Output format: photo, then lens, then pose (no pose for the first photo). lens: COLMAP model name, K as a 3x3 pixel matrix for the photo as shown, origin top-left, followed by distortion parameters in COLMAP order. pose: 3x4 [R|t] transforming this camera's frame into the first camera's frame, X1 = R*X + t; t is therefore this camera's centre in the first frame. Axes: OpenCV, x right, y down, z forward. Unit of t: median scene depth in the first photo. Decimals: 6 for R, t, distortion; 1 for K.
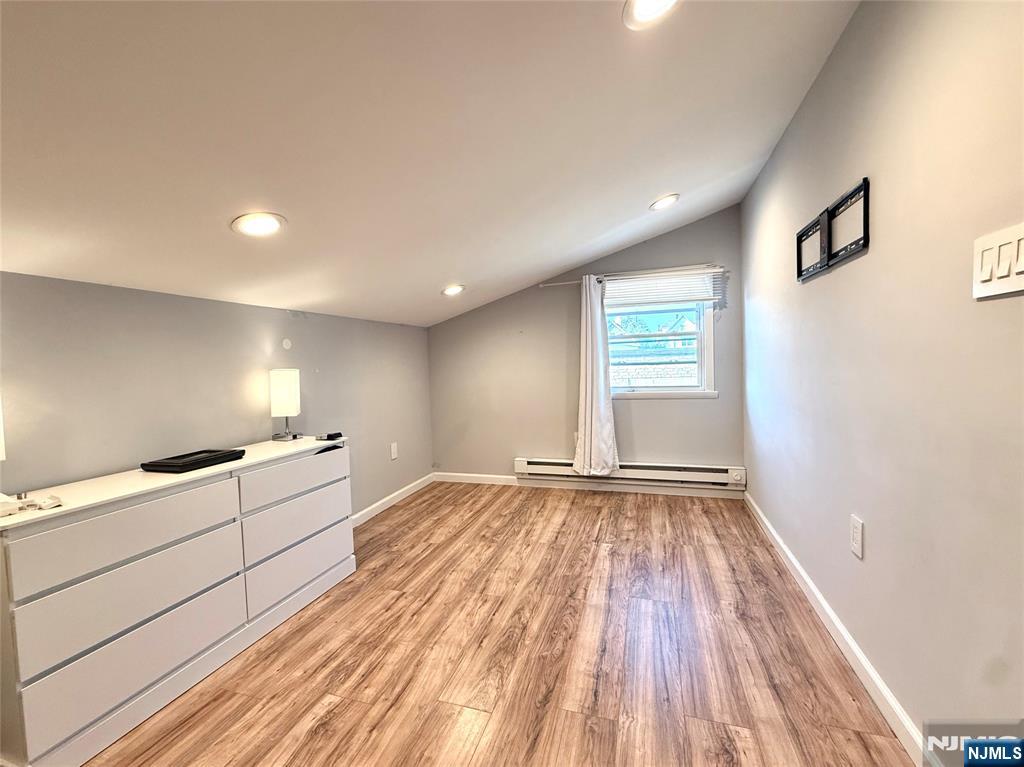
lens RADIAL K [[423.0, 0, 512.0], [0, 423.0, 383.5], [0, 0, 1]] dist [-0.000431, 0.000134]
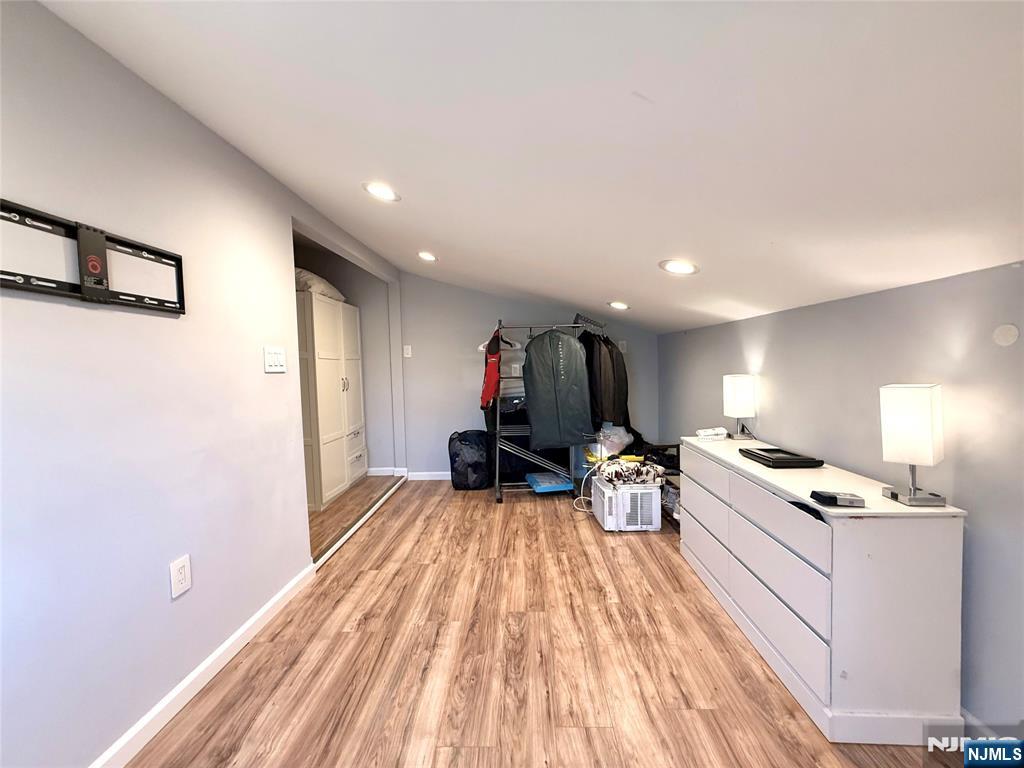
lens RADIAL K [[407.1, 0, 508.5], [0, 407.1, 381.8], [0, 0, 1]] dist [-0.000720, 0.000418]
pose [[-0.961240, 0.070989, -0.266417, 0.158728], [0.046599, 0.994214, 0.096783, -0.114617], [0.271746, 0.080617, -0.958986, 1.326933]]
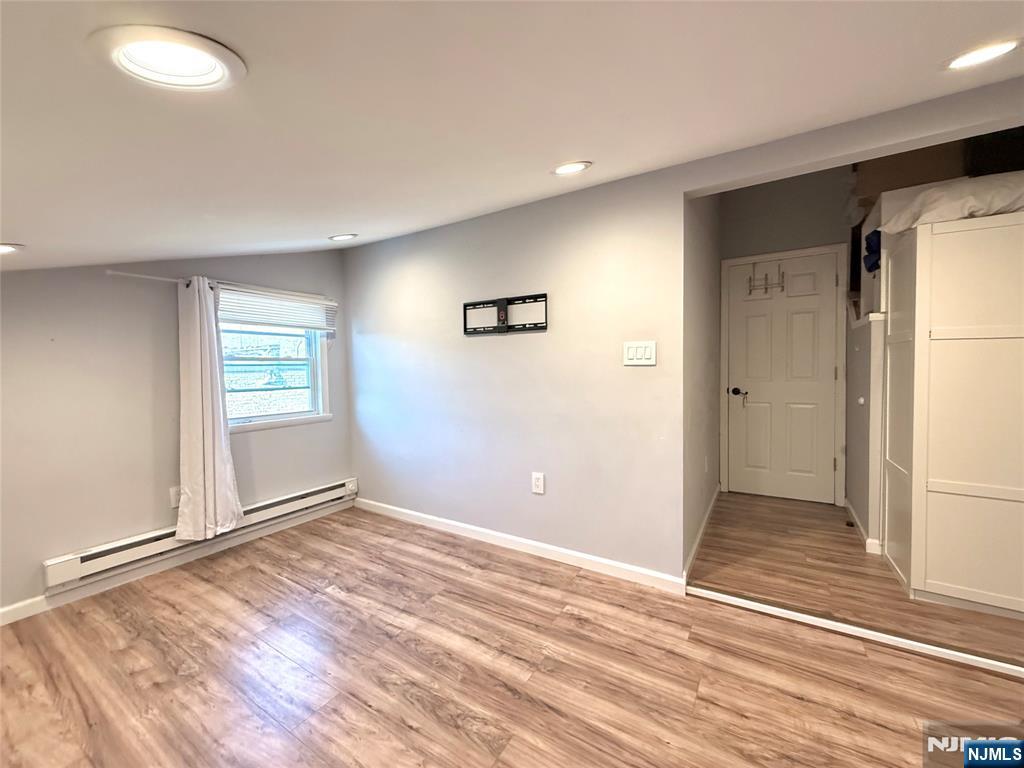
lens RADIAL K [[407.1, 0, 508.5], [0, 407.1, 381.8], [0, 0, 1]] dist [-0.000720, 0.000418]
pose [[0.249405, -0.001708, 0.968398, -0.567923], [0.051286, 0.998618, -0.011447, -0.039453], [-0.967040, 0.052521, 0.249148, 0.403234]]
